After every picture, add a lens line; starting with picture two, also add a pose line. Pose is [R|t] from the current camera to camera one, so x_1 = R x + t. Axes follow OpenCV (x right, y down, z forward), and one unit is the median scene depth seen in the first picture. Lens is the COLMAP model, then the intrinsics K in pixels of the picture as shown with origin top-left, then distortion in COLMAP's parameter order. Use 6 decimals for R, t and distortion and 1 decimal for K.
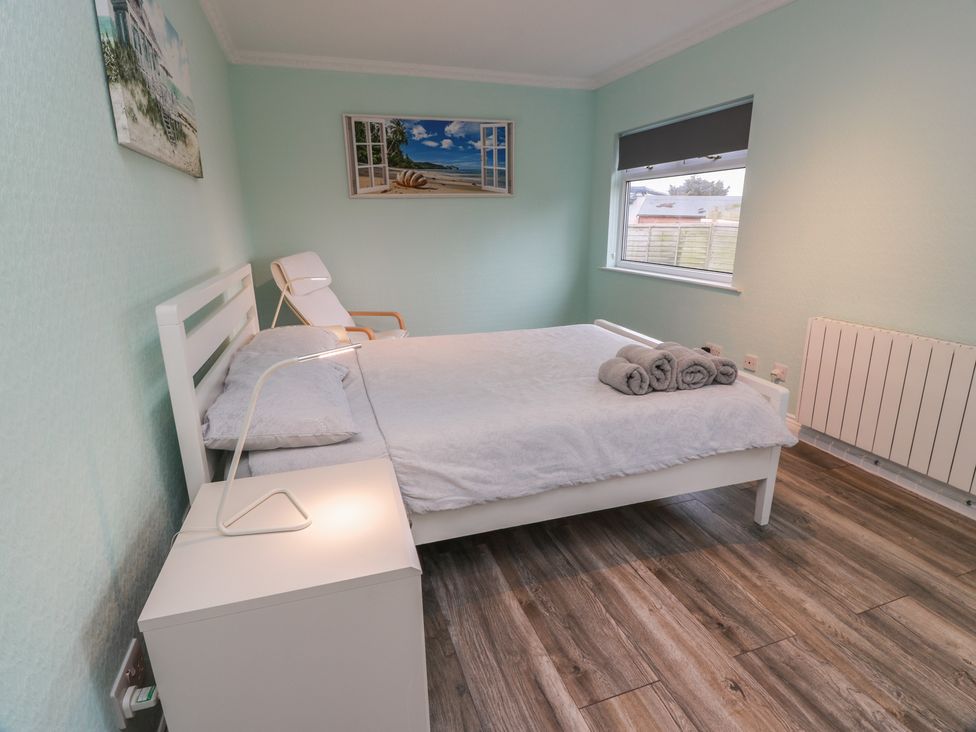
lens RADIAL K [[510.1, 0, 489.9], [0, 510.1, 359.0], [0, 0, 1]] dist [0.000987, -0.011665]
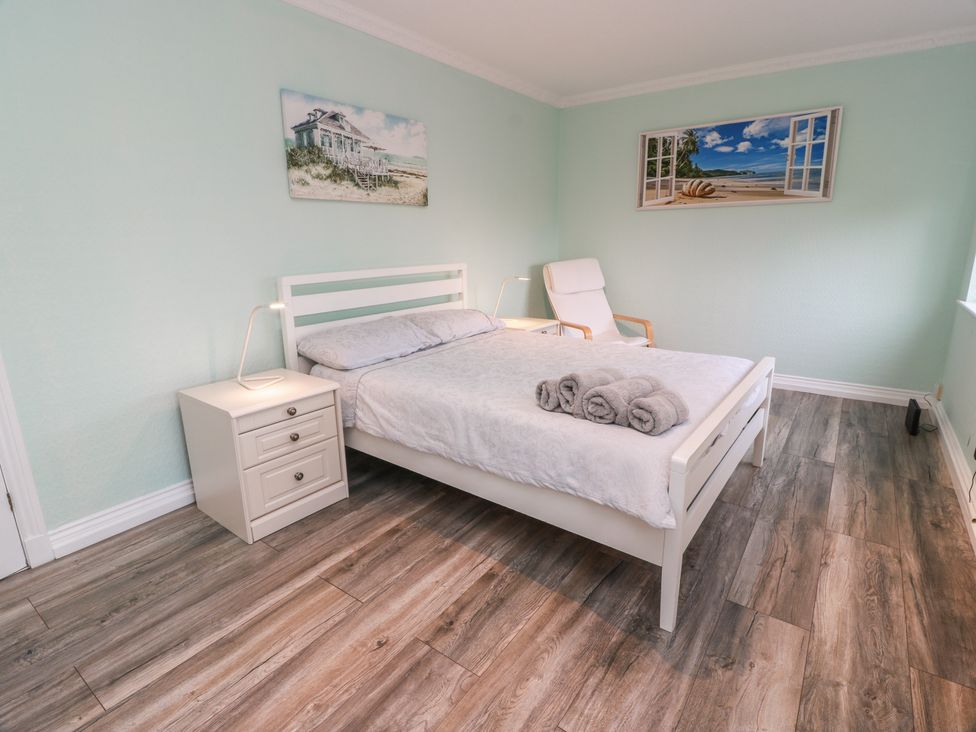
lens RADIAL K [[510.1, 0, 489.9], [0, 510.1, 359.0], [0, 0, 1]] dist [0.000987, -0.011665]
pose [[0.570569, 0.197543, -0.797138, 0.473186], [-0.208316, 0.973707, 0.092193, -0.044884], [0.794390, 0.113454, 0.596718, 0.147434]]
